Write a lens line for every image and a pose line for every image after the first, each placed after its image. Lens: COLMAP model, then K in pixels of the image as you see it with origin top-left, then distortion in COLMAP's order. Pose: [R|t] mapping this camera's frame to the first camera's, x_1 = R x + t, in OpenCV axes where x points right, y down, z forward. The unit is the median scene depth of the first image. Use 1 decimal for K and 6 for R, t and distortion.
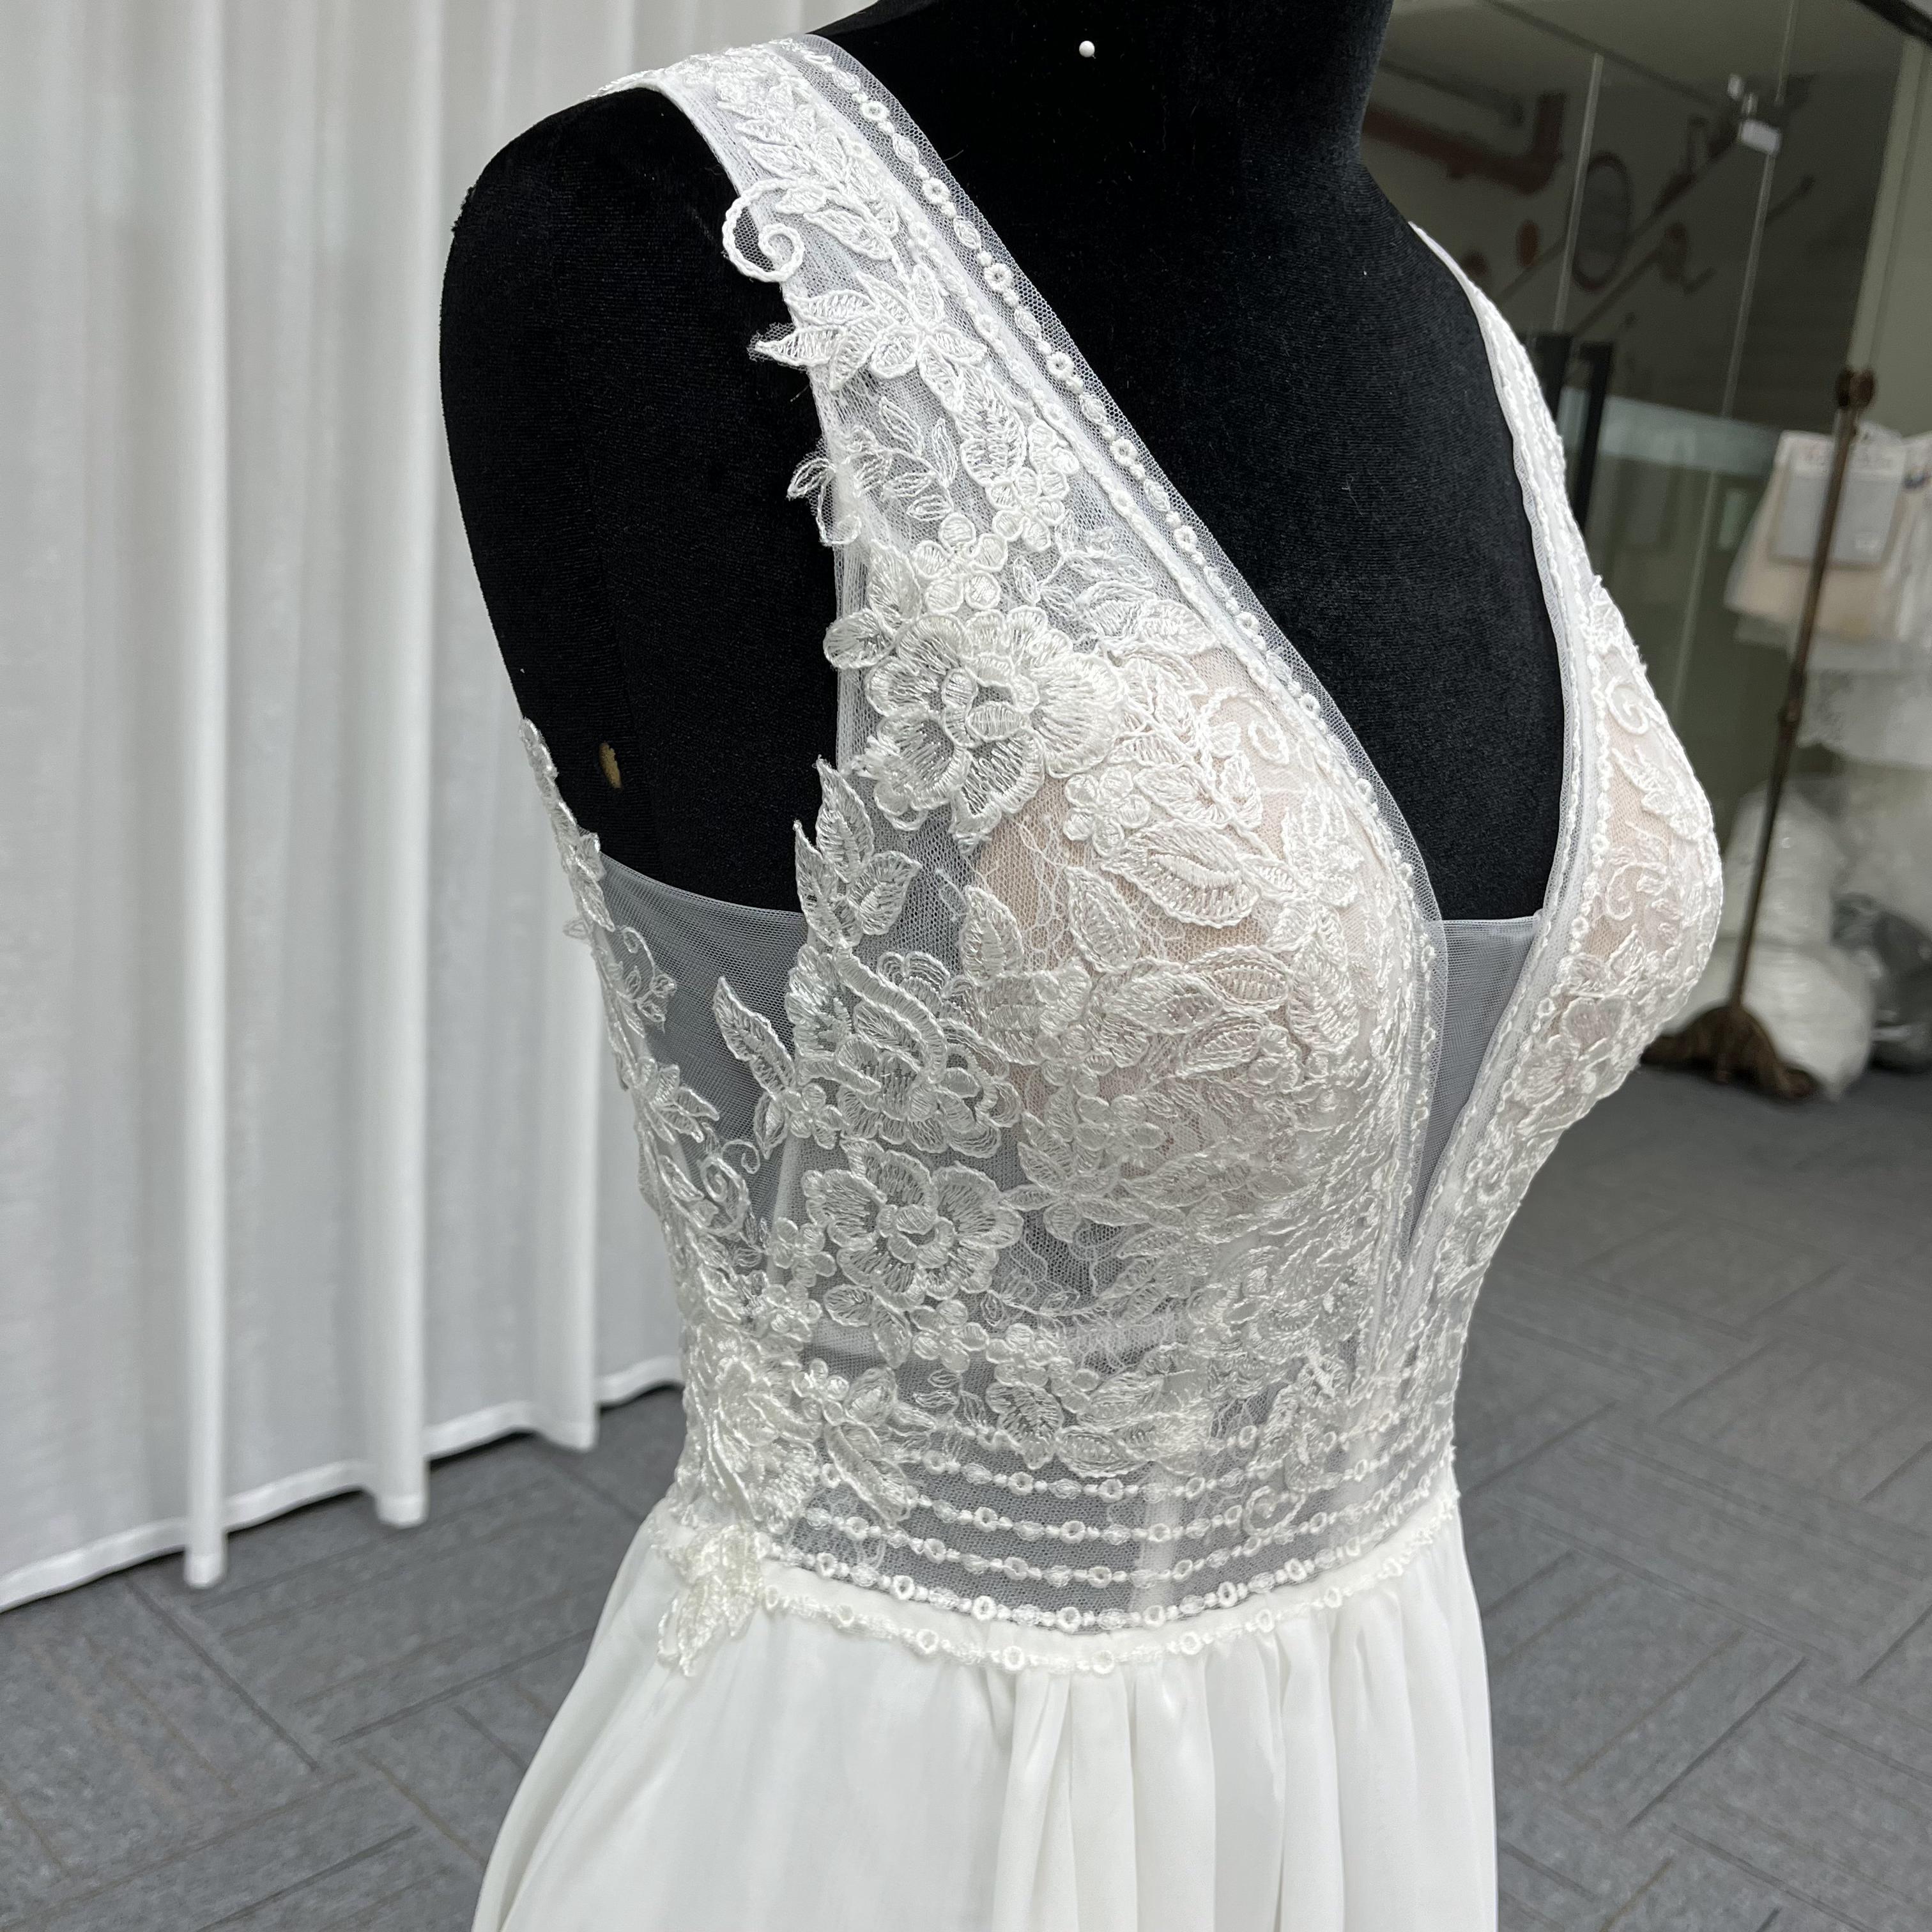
lens RADIAL K [[1980.3, 0, 983.2], [0, 1980.3, 944.7], [0, 0, 1]] dist [0.174321, -0.628101]
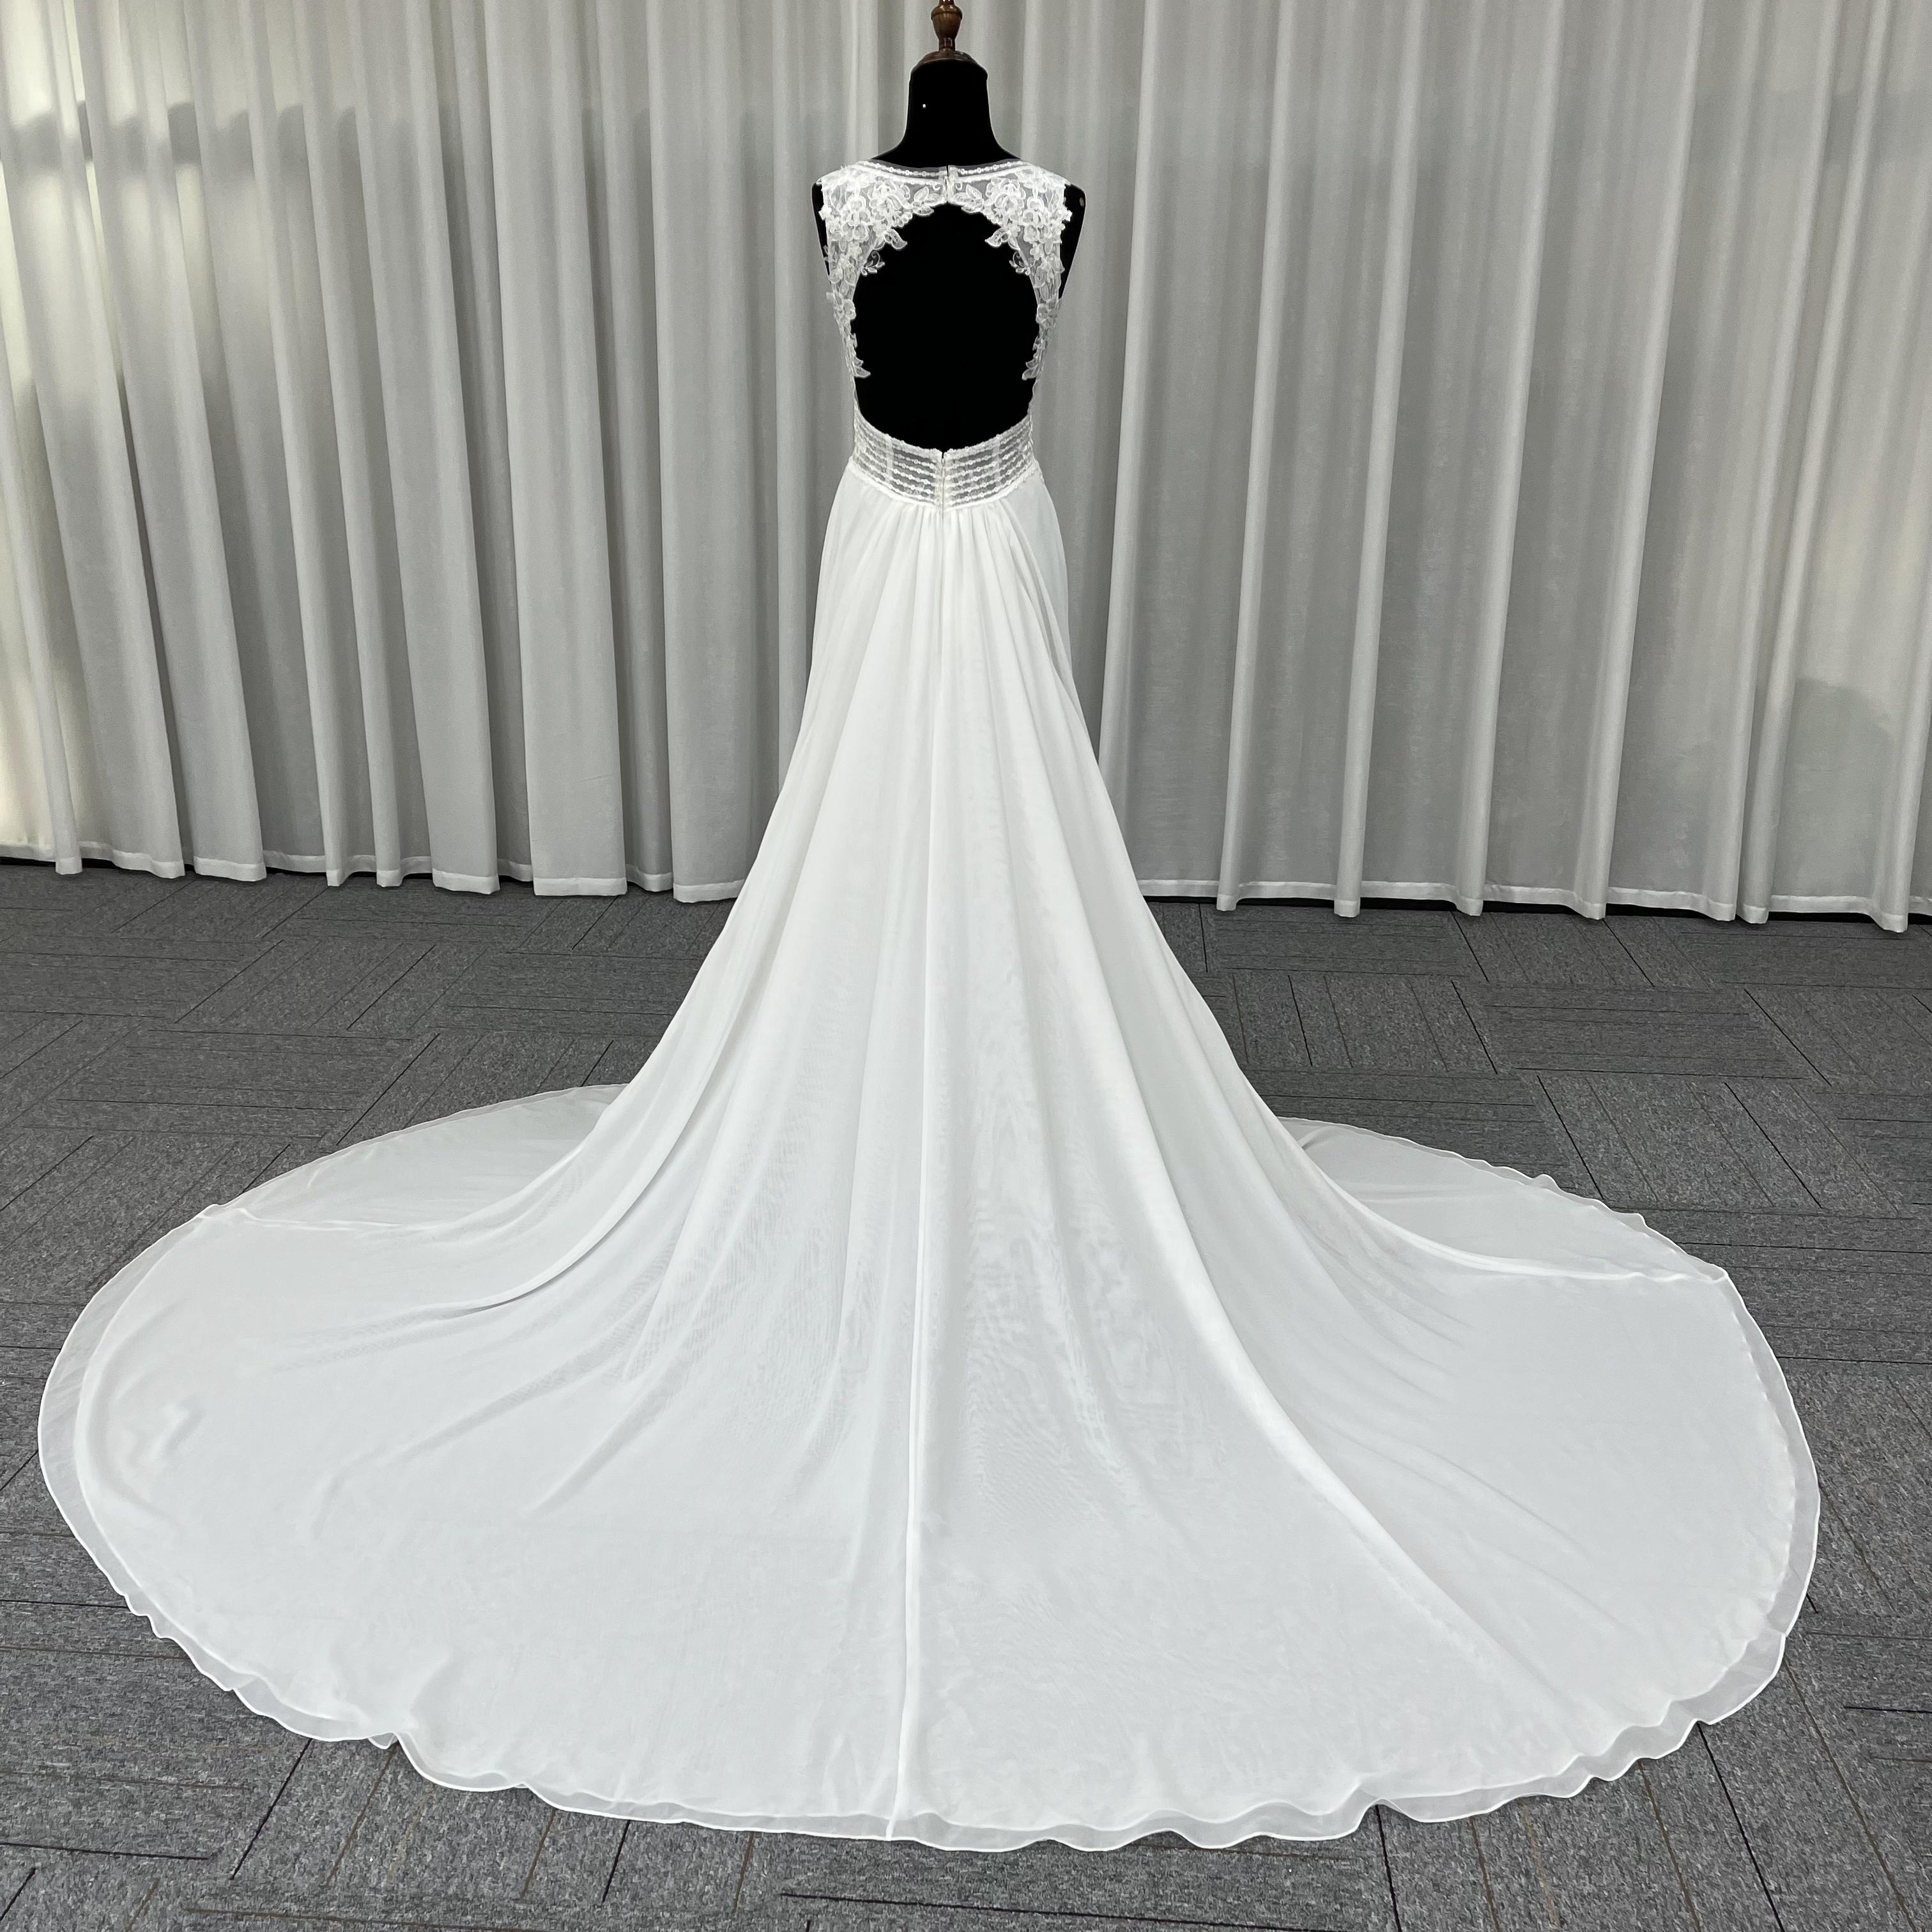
lens RADIAL K [[1950.1, 0, 965.7], [0, 1950.1, 983.8], [0, 0, 1]] dist [0.090195, -0.169417]
pose [[0.635501, 0.181750, -0.750404, 4.329579], [-0.133196, 0.983135, 0.125318, 0.965417], [0.760525, 0.020312, 0.648991, -1.922797]]
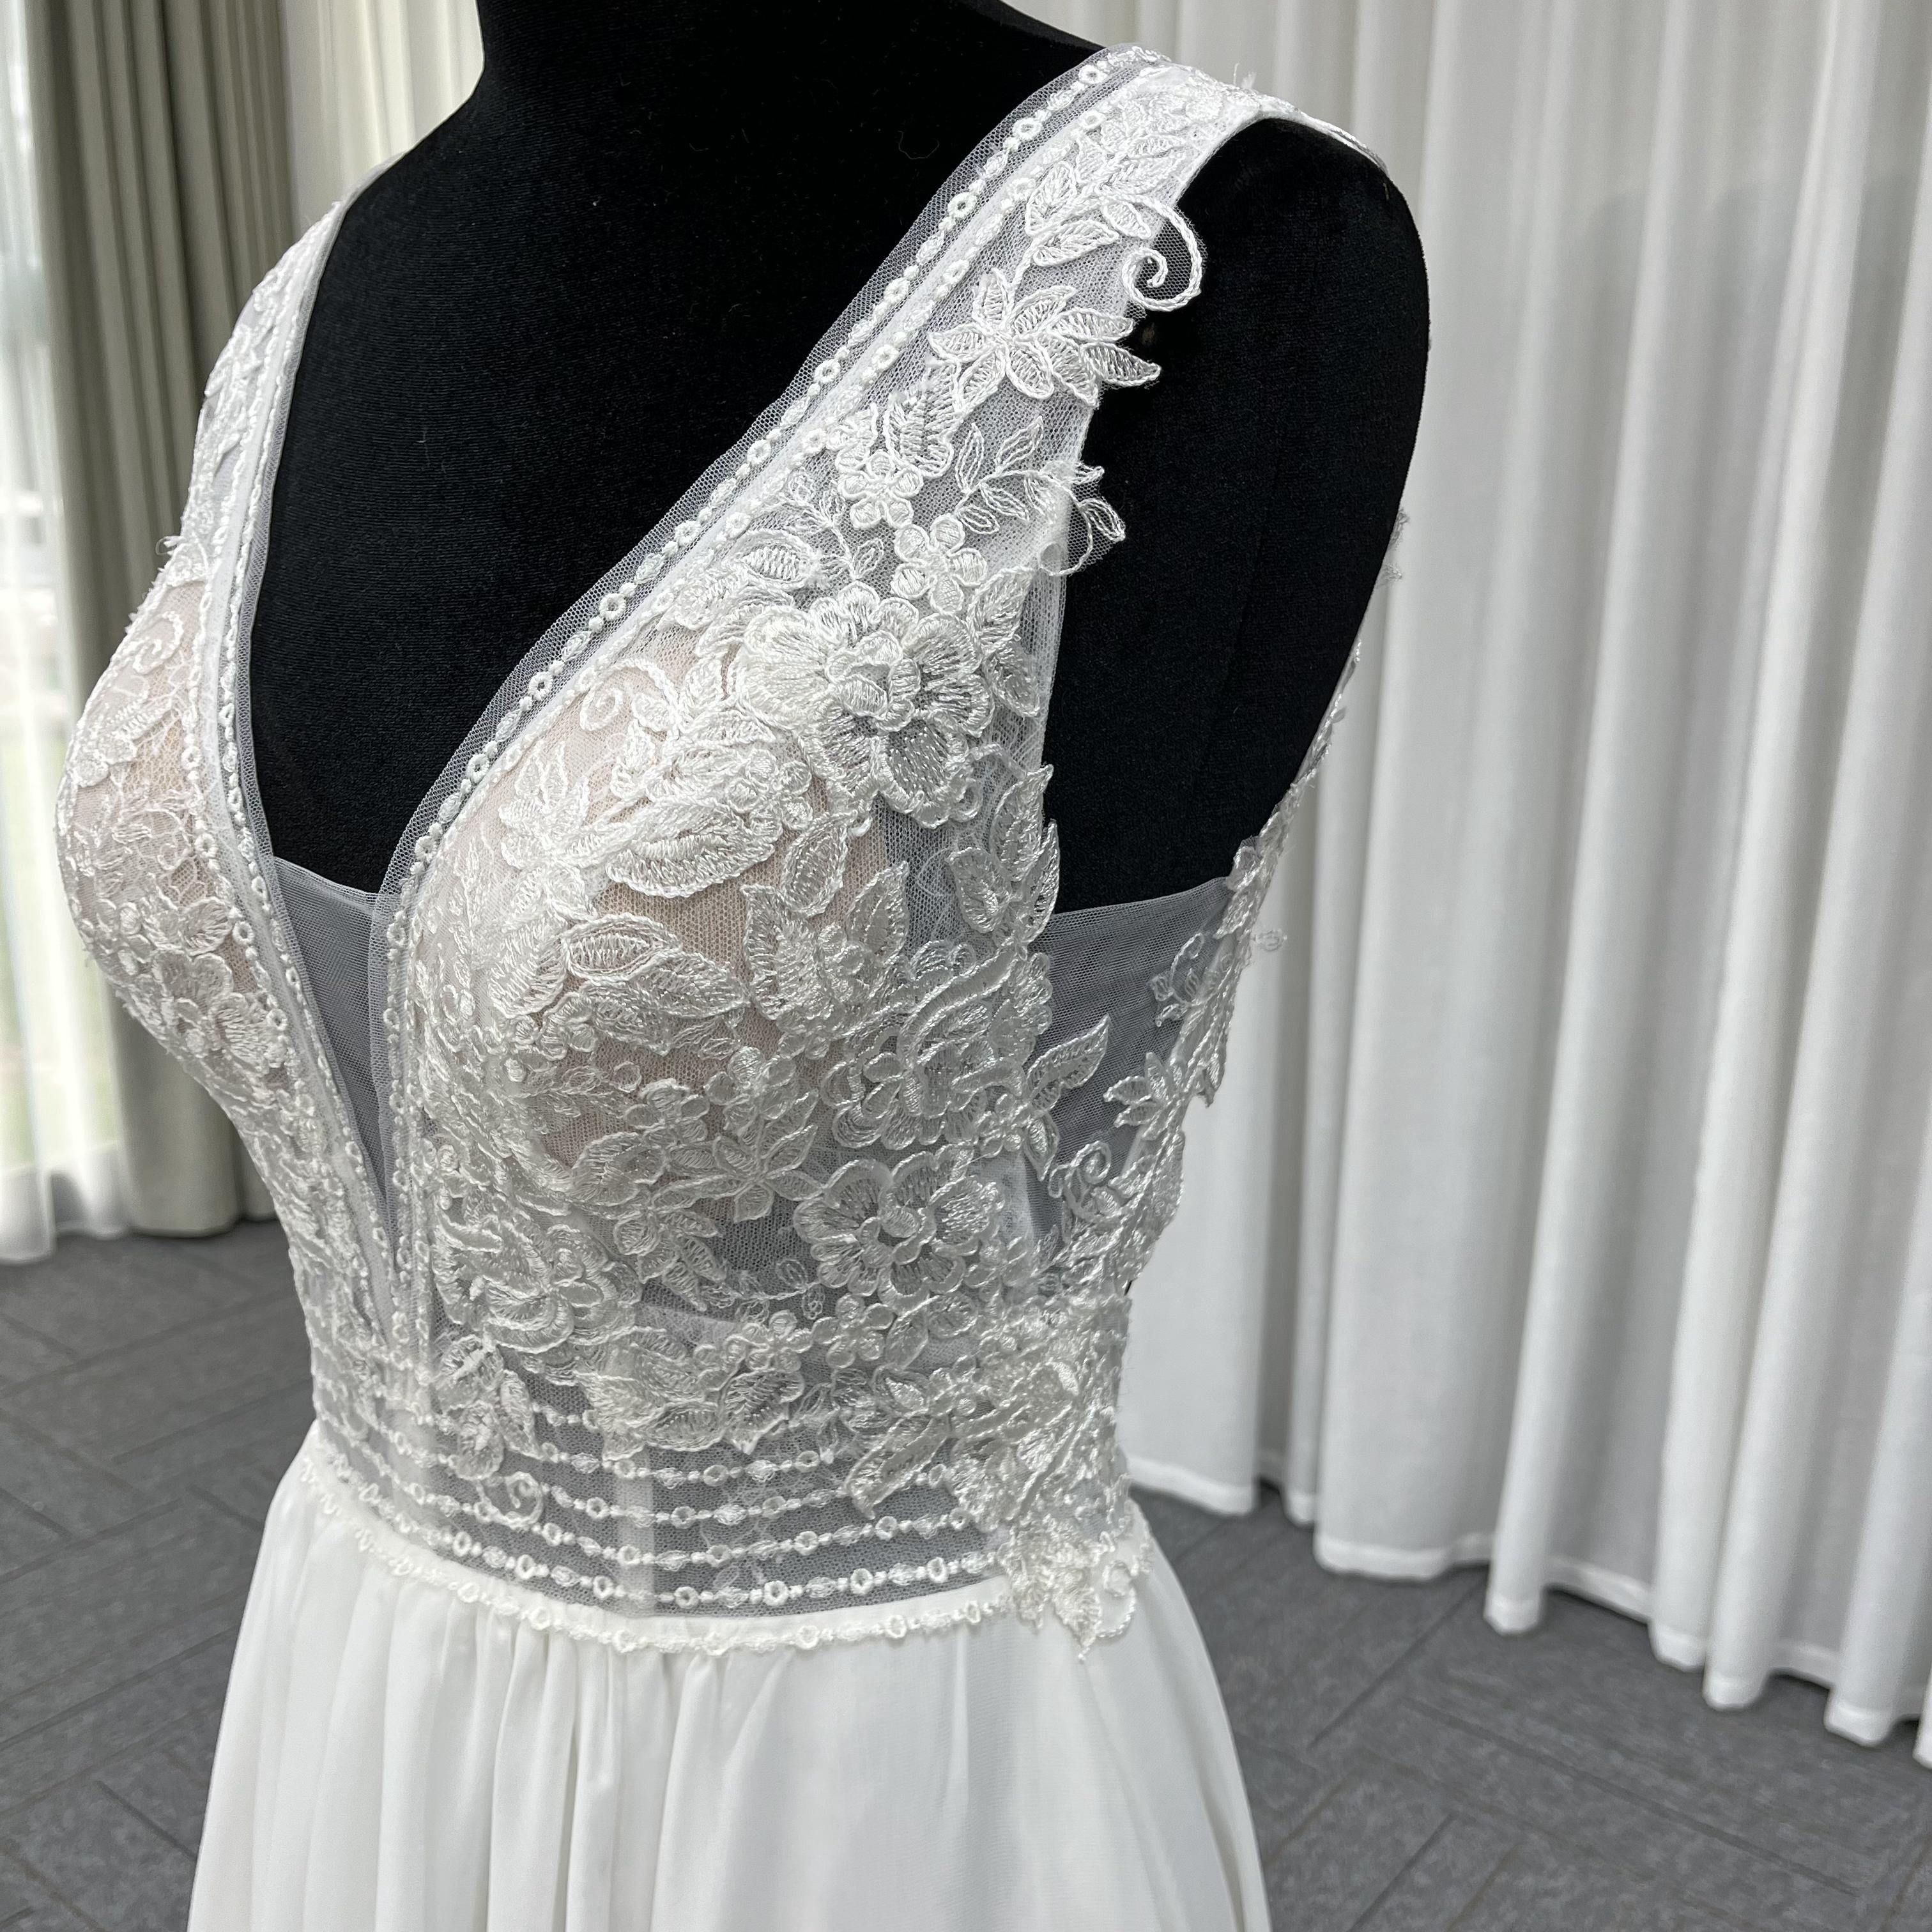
lens RADIAL K [[1964.4, 0, 981.2], [0, 1964.4, 976.4], [0, 0, 1]] dist [0.042564, -0.036690]
pose [[0.084694, 0.167904, -0.982158, 1.249879], [-0.230343, 0.962299, 0.144646, -0.181002], [0.969417, 0.213983, 0.120176, 1.233682]]
